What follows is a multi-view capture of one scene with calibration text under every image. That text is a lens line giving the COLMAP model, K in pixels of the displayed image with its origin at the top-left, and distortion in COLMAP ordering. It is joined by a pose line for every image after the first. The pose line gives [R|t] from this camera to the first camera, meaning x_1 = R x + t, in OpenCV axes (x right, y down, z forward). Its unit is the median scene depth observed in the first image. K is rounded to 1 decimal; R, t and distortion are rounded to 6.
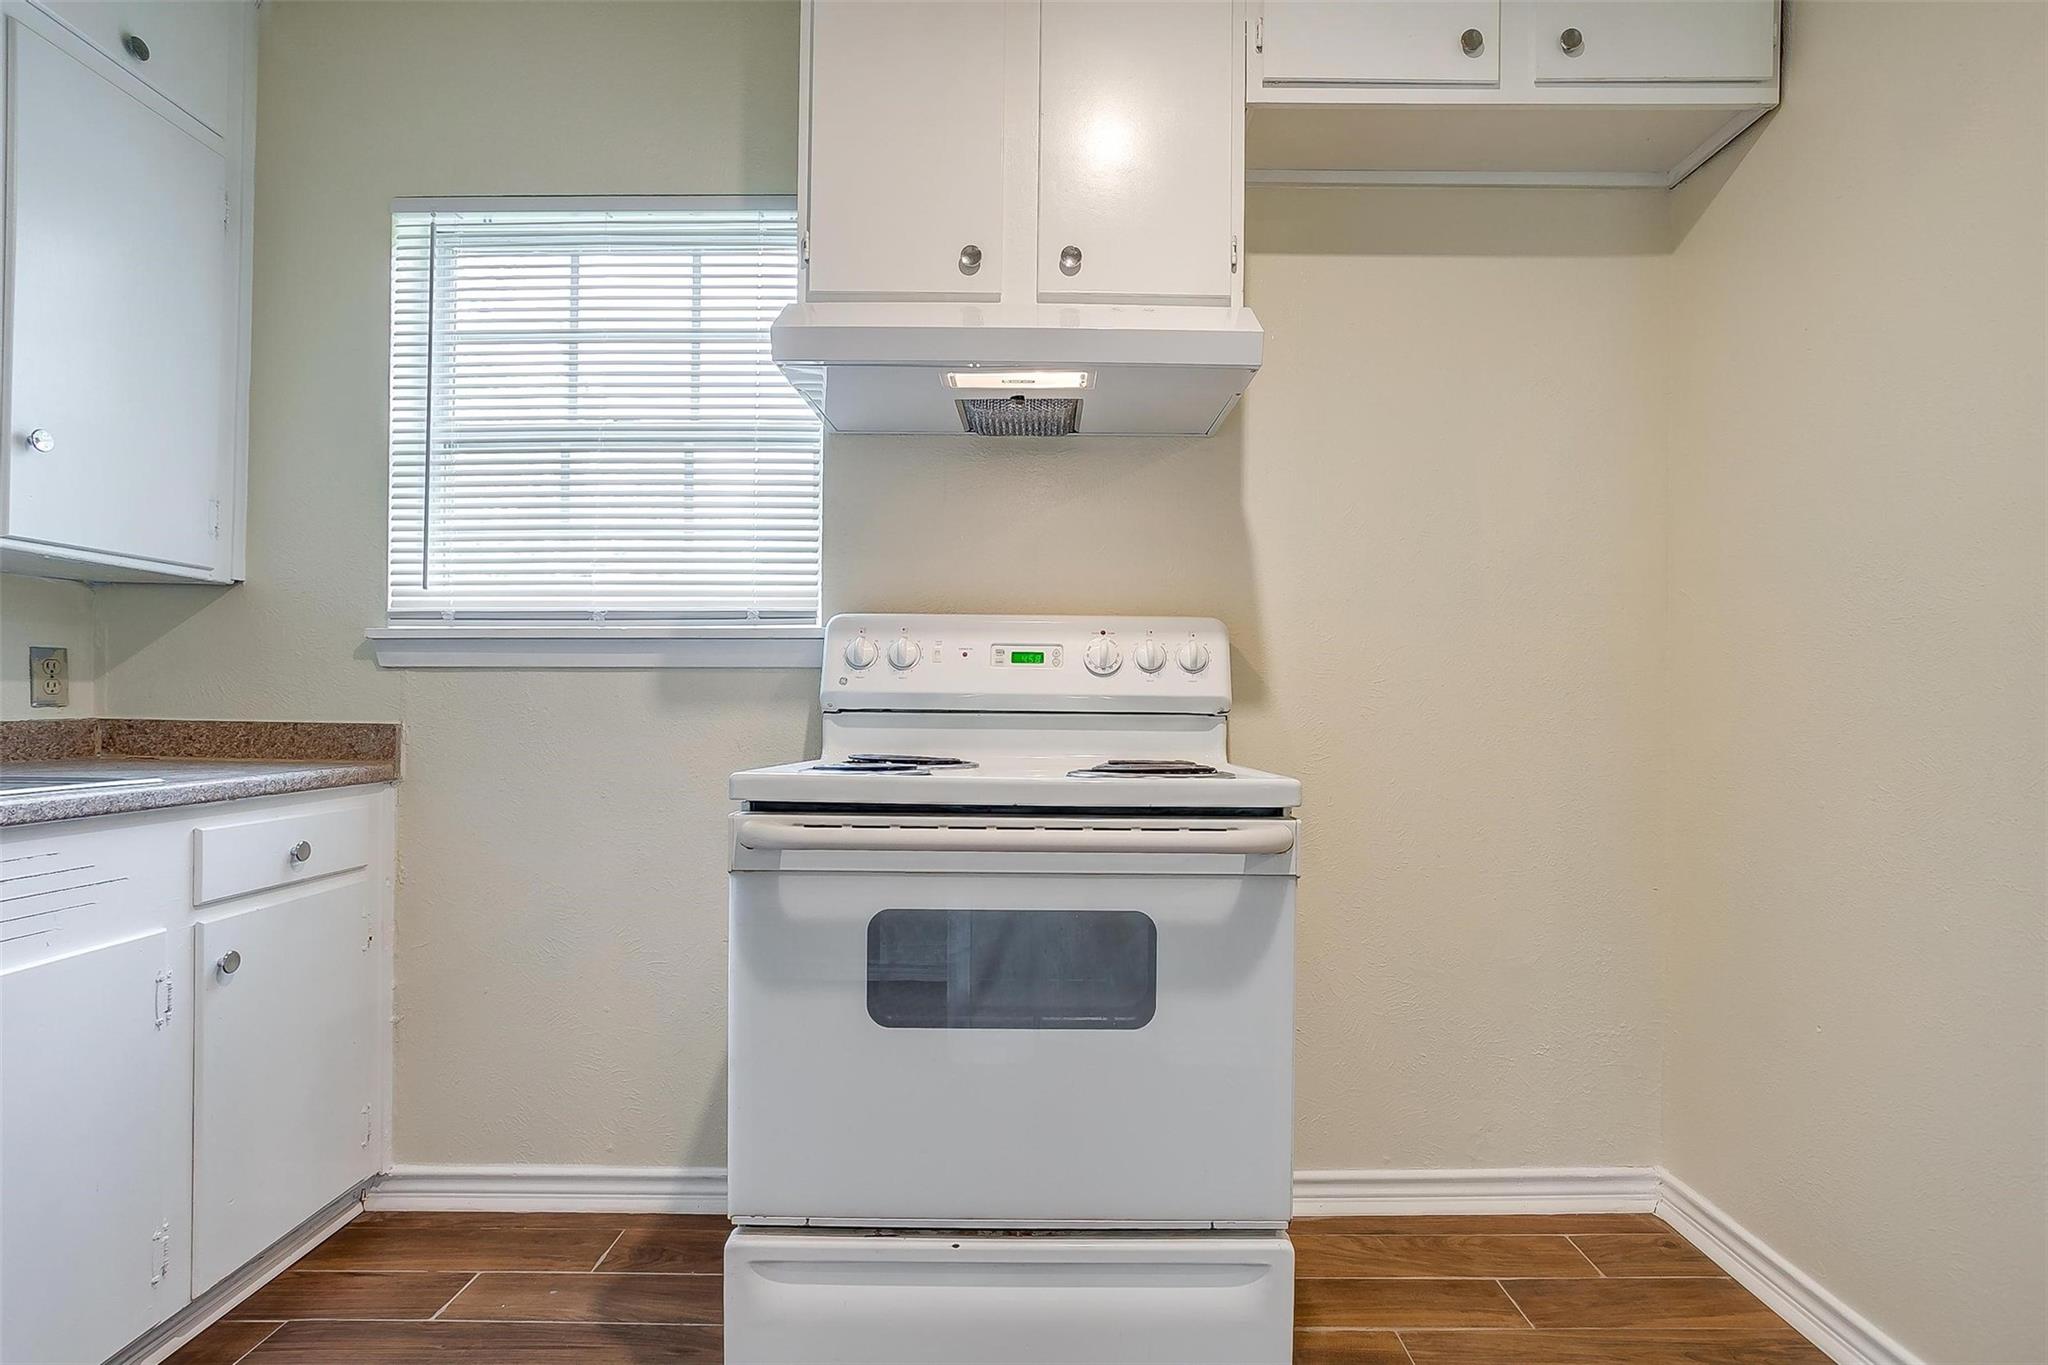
lens RADIAL K [[1004.2, 0, 1001.6], [0, 1004.2, 687.0], [0, 0, 1]] dist [-0.050603, 0.031448]
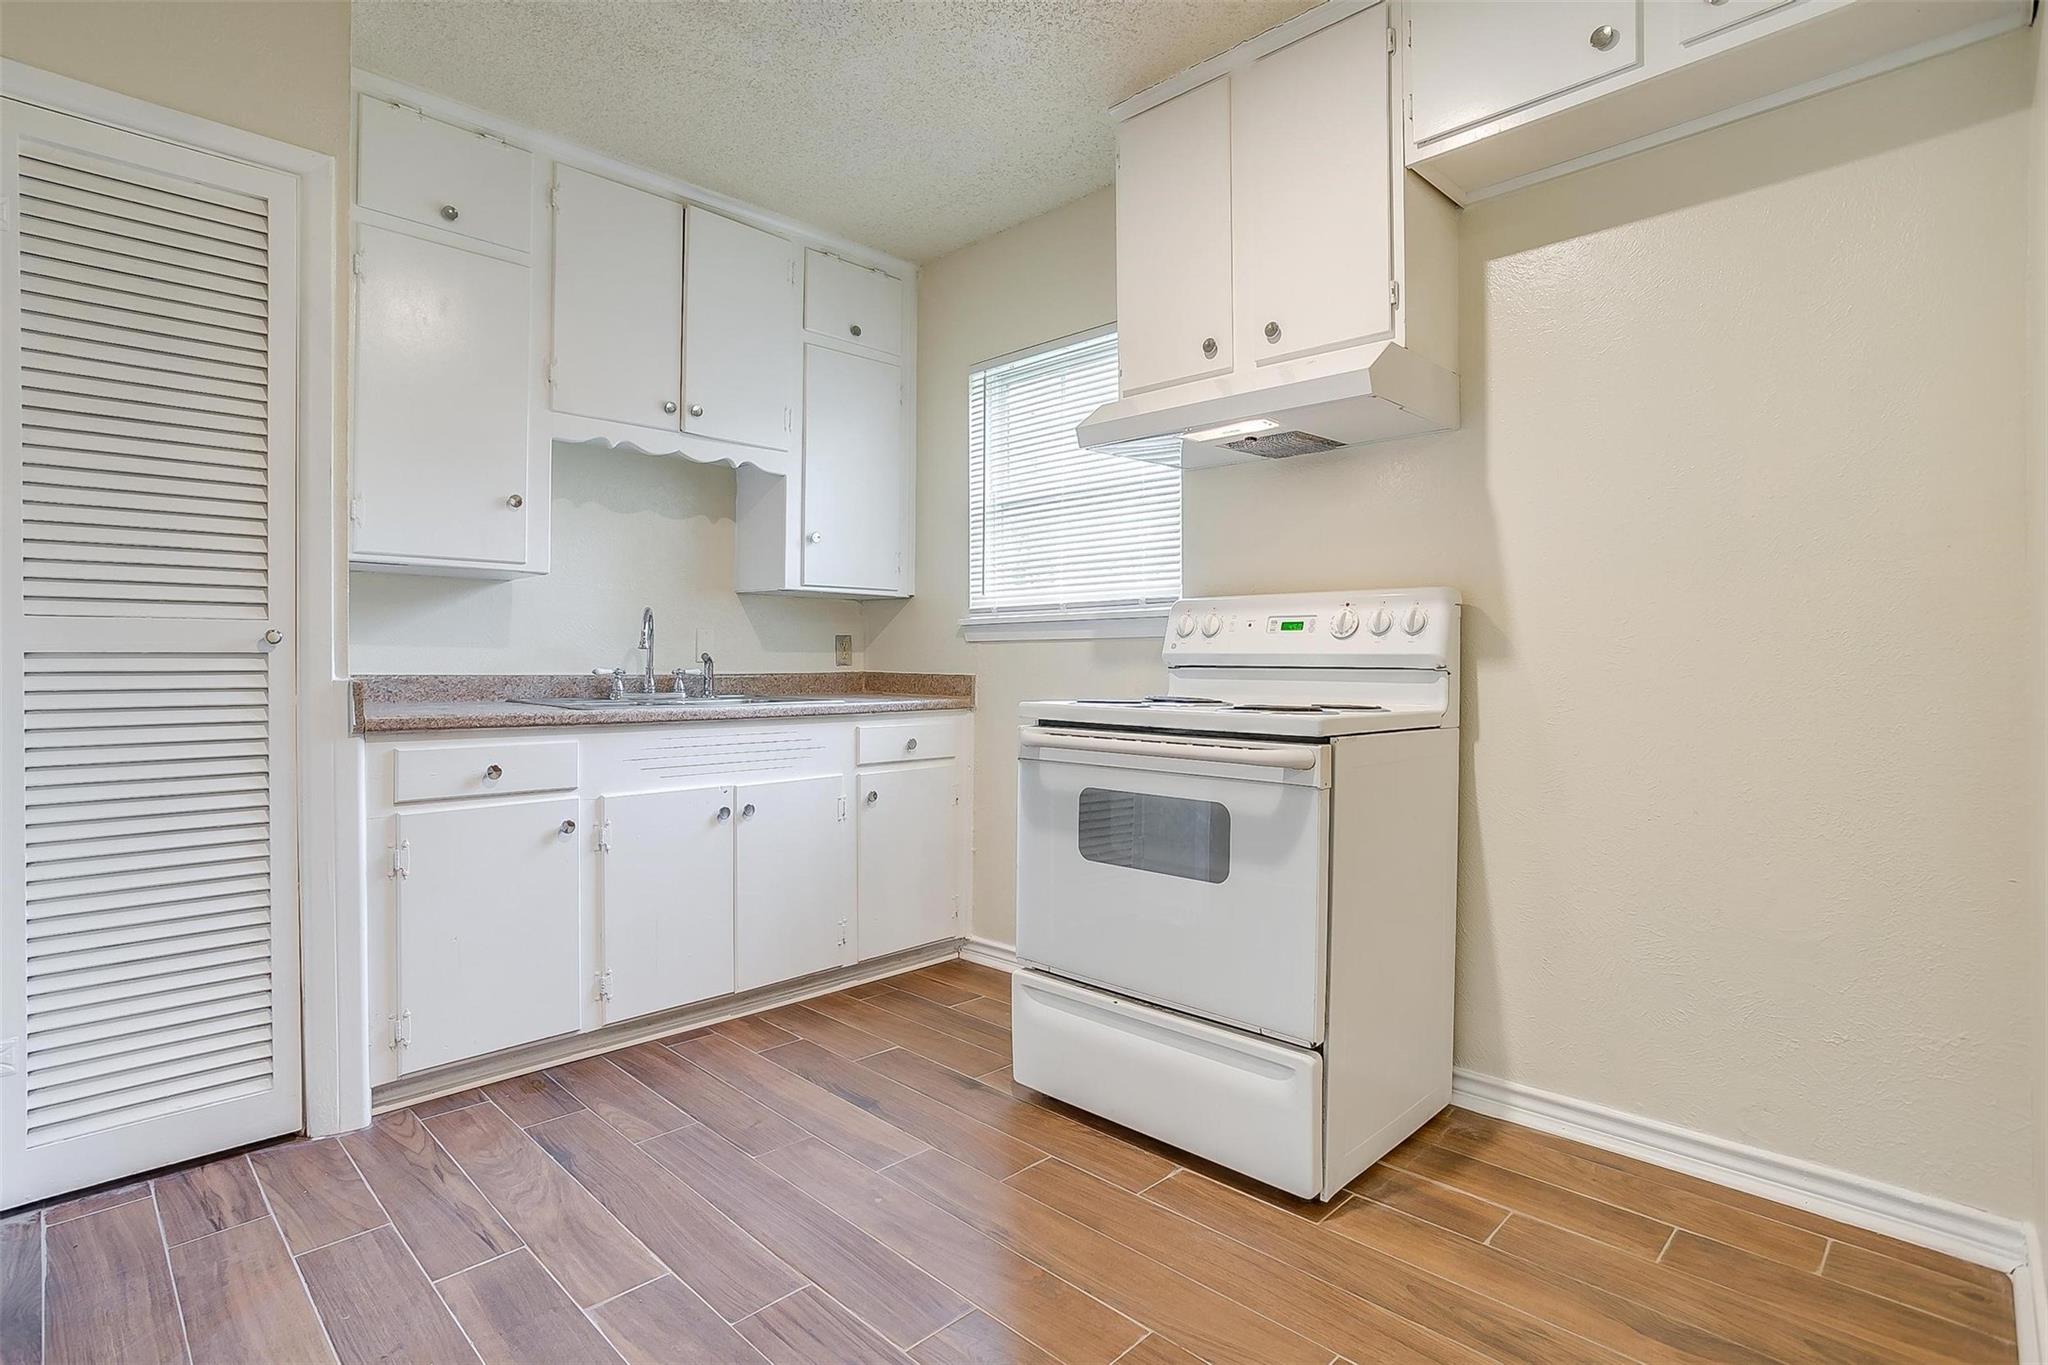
lens RADIAL K [[945.2, 0, 1031.9], [0, 945.2, 636.1], [0, 0, 1]] dist [-0.025364, 0.019315]
pose [[0.738748, -0.023366, -0.673577, 0.607162], [0.015468, 0.999723, -0.017715, 0.000536], [0.673804, 0.002668, 0.738905, -0.143284]]
